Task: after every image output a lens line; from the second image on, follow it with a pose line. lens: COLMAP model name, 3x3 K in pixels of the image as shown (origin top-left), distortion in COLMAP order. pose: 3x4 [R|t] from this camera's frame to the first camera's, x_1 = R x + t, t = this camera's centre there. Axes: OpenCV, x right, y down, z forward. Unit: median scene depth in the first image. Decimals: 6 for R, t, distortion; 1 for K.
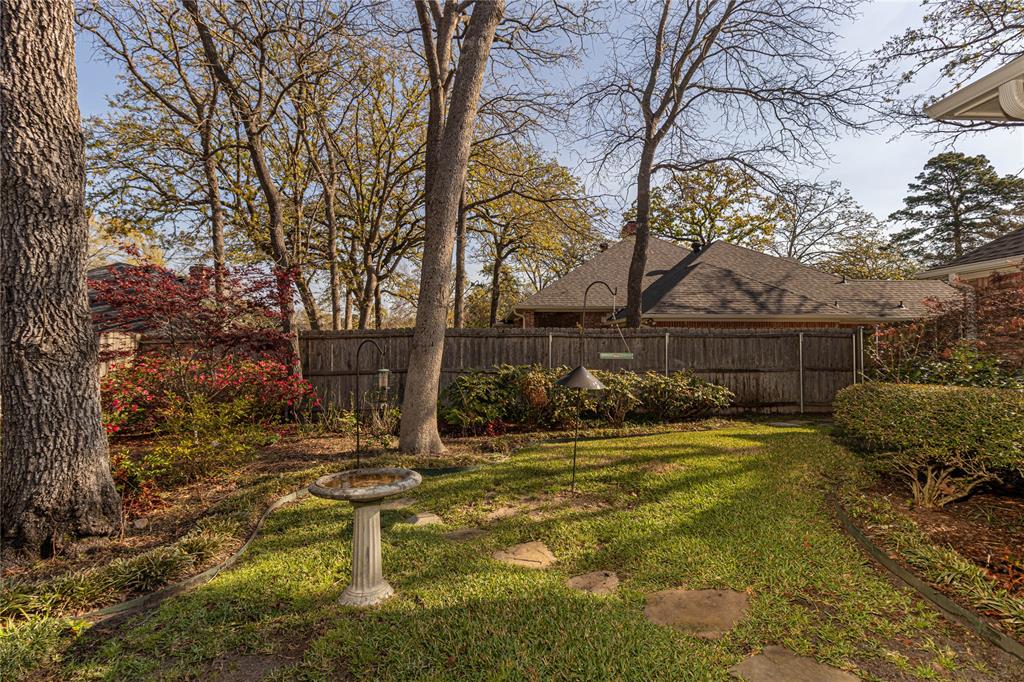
lens RADIAL K [[481.5, 0, 515.9], [0, 481.5, 336.4], [0, 0, 1]] dist [0.004445, 0.000622]
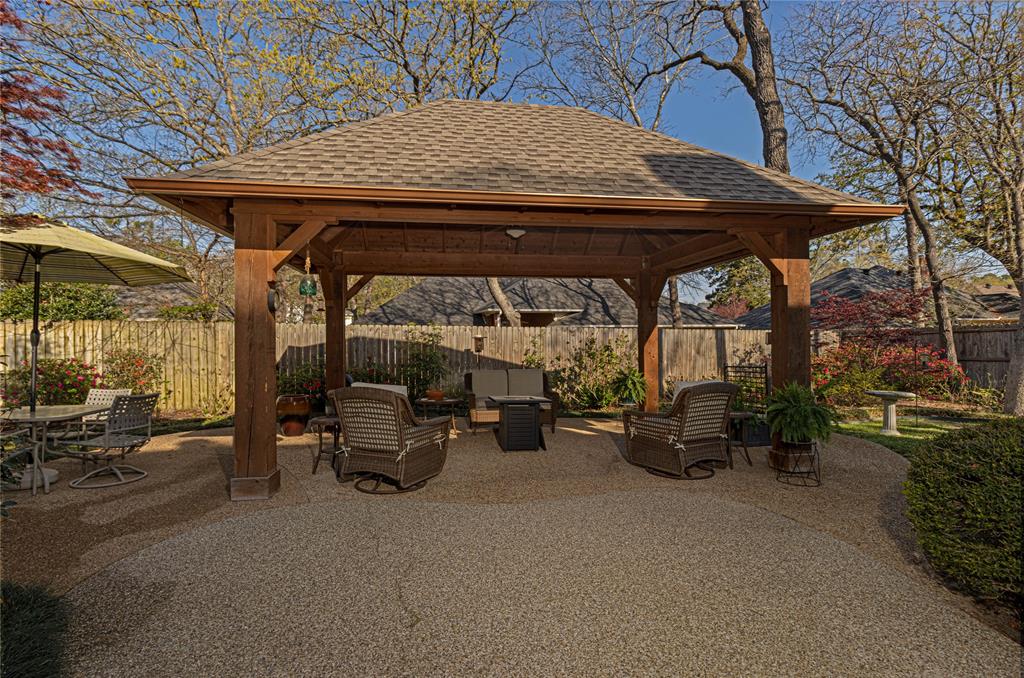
lens RADIAL K [[481.5, 0, 504.8], [0, 481.5, 342.2], [0, 0, 1]] dist [0.004445, 0.000622]
pose [[0.249747, 0.001908, -0.968309, 0.479116], [0.036402, 0.999273, 0.011358, -0.025797], [0.967627, -0.038086, 0.249496, -0.475143]]
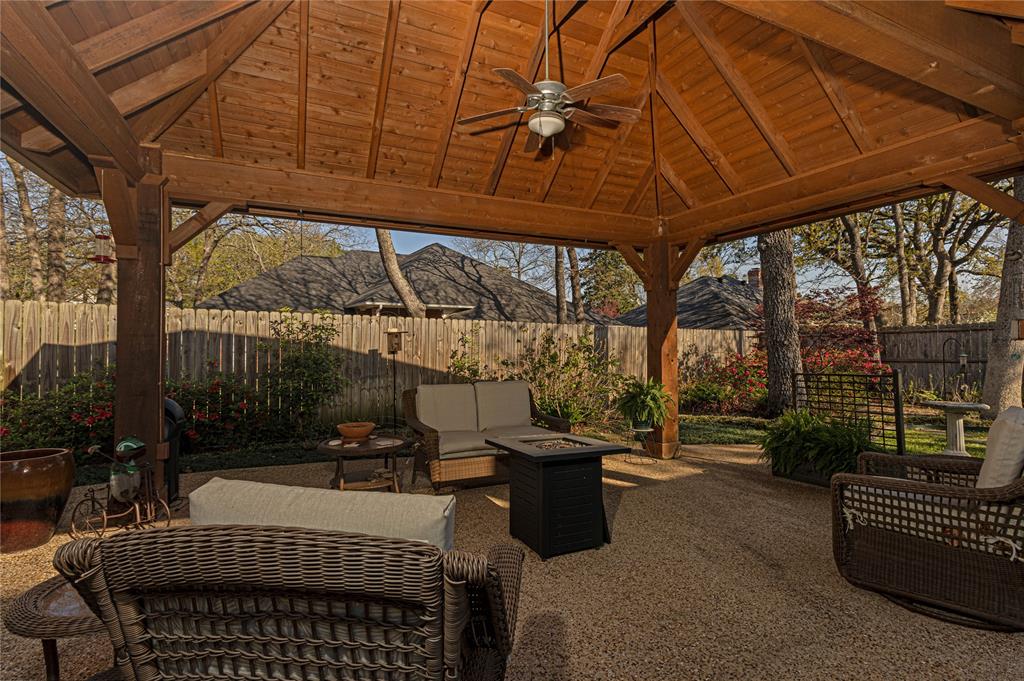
lens RADIAL K [[481.5, 0, 509.0], [0, 481.5, 335.5], [0, 0, 1]] dist [0.004445, 0.000622]
pose [[0.522072, -0.011709, -0.852821, 0.136040], [0.027593, 0.999614, 0.003167, -0.019354], [0.852455, -0.025185, 0.522194, -0.496881]]
